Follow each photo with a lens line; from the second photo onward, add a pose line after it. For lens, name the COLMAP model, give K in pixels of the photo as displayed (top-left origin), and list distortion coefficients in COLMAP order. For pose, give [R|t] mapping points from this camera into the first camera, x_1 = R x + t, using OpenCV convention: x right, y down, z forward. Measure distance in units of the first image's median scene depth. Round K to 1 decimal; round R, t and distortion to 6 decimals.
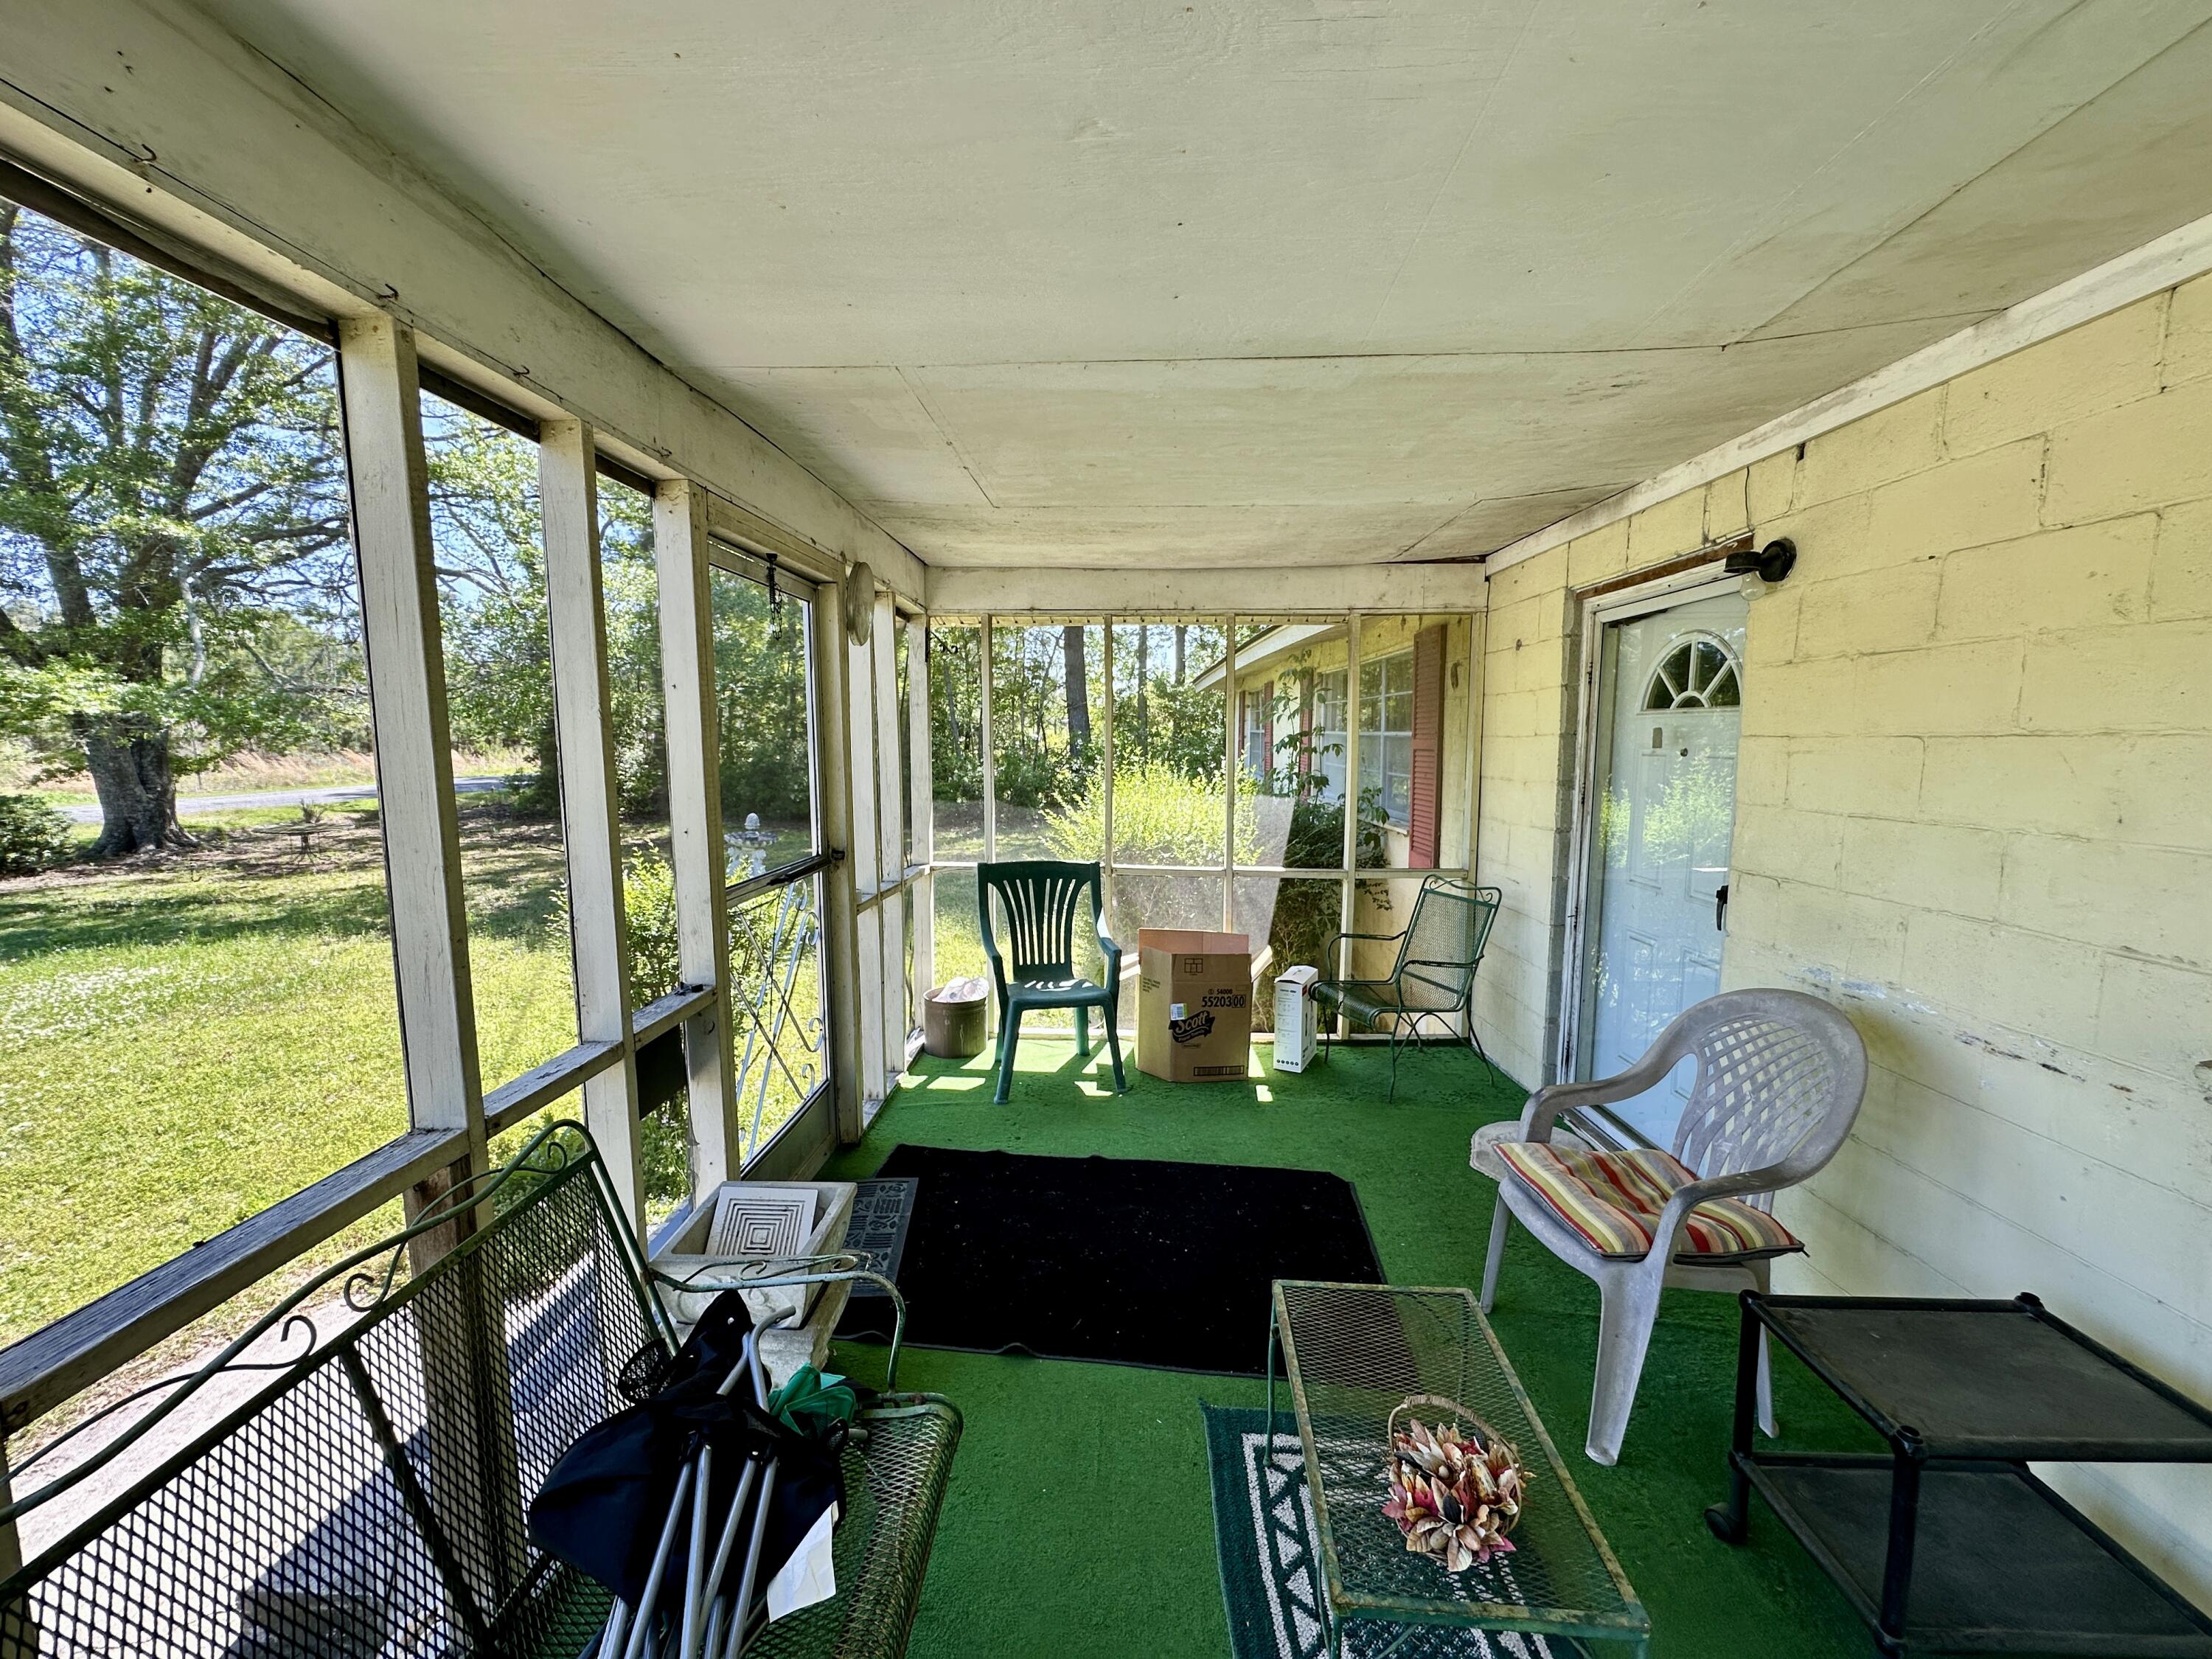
lens RADIAL K [[881.8, 0, 1104.1], [0, 881.8, 831.3], [0, 0, 1]] dist [-0.002593, 0.000369]
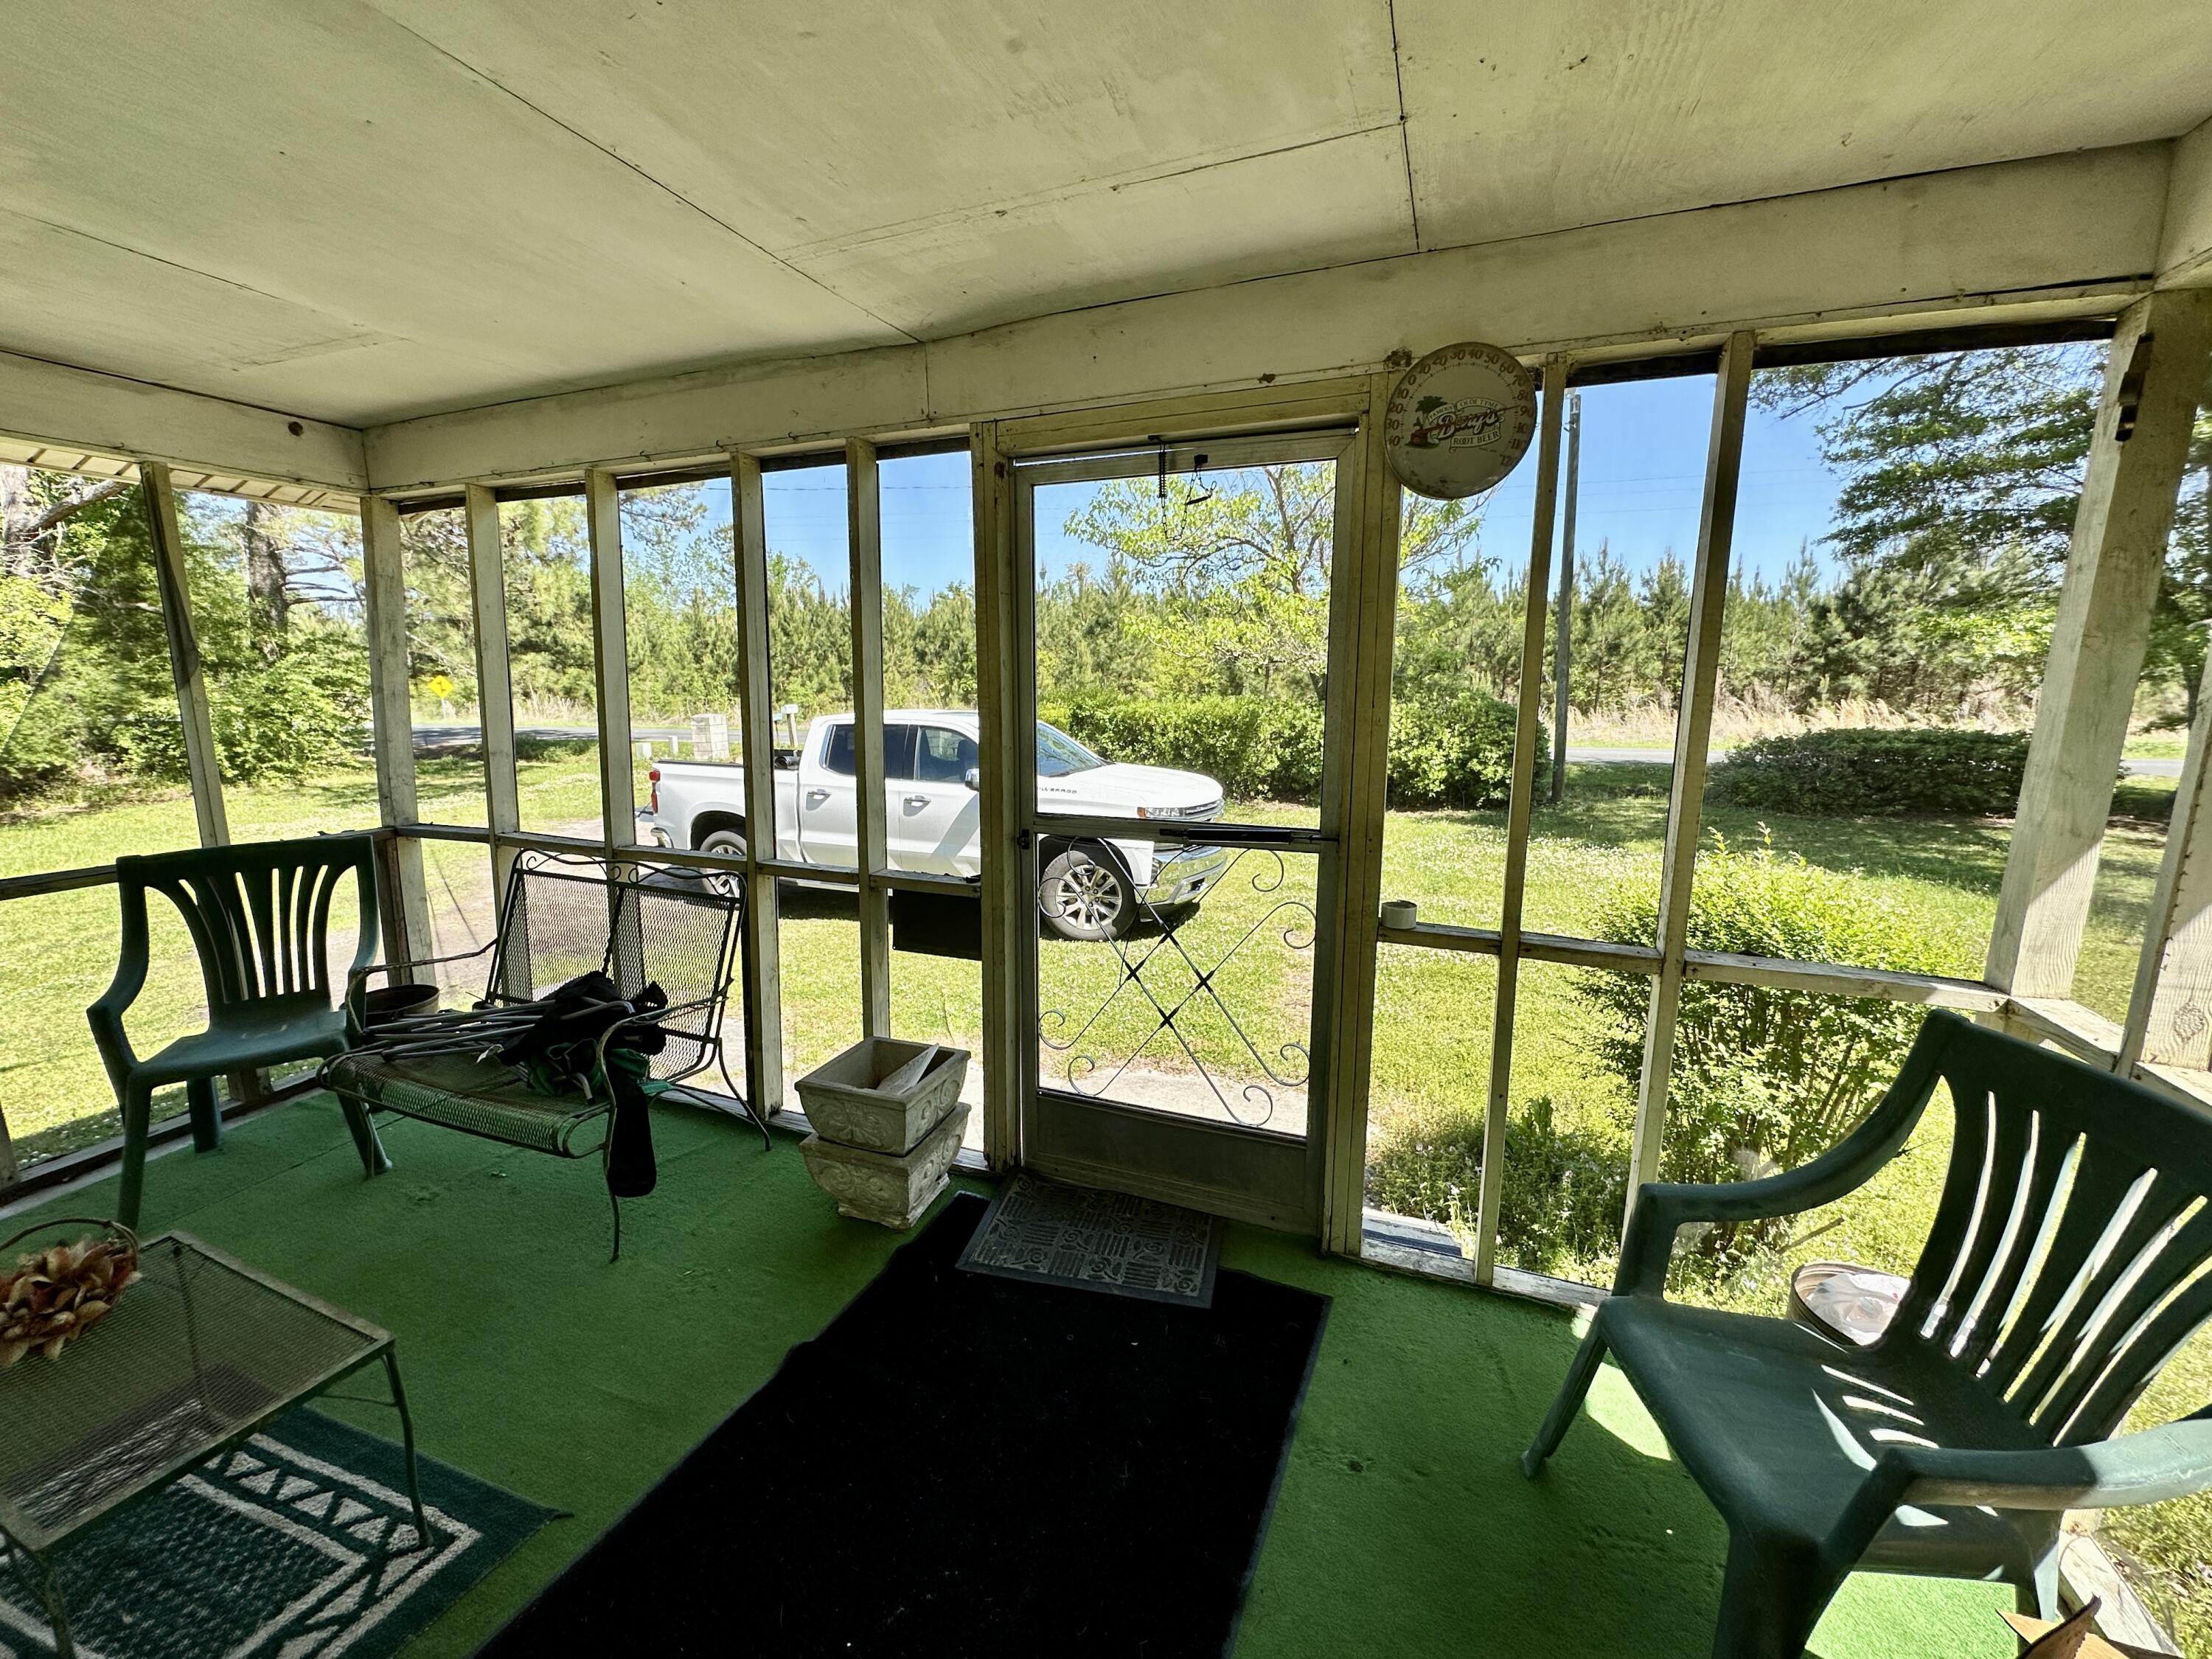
lens RADIAL K [[881.8, 0, 1104.1], [0, 881.8, 831.3], [0, 0, 1]] dist [-0.002593, 0.000369]
pose [[-0.331935, 0.166863, -0.928427, 0.572674], [-0.103867, 0.971780, 0.211790, -0.158862], [0.937566, 0.166734, -0.305236, 1.578012]]
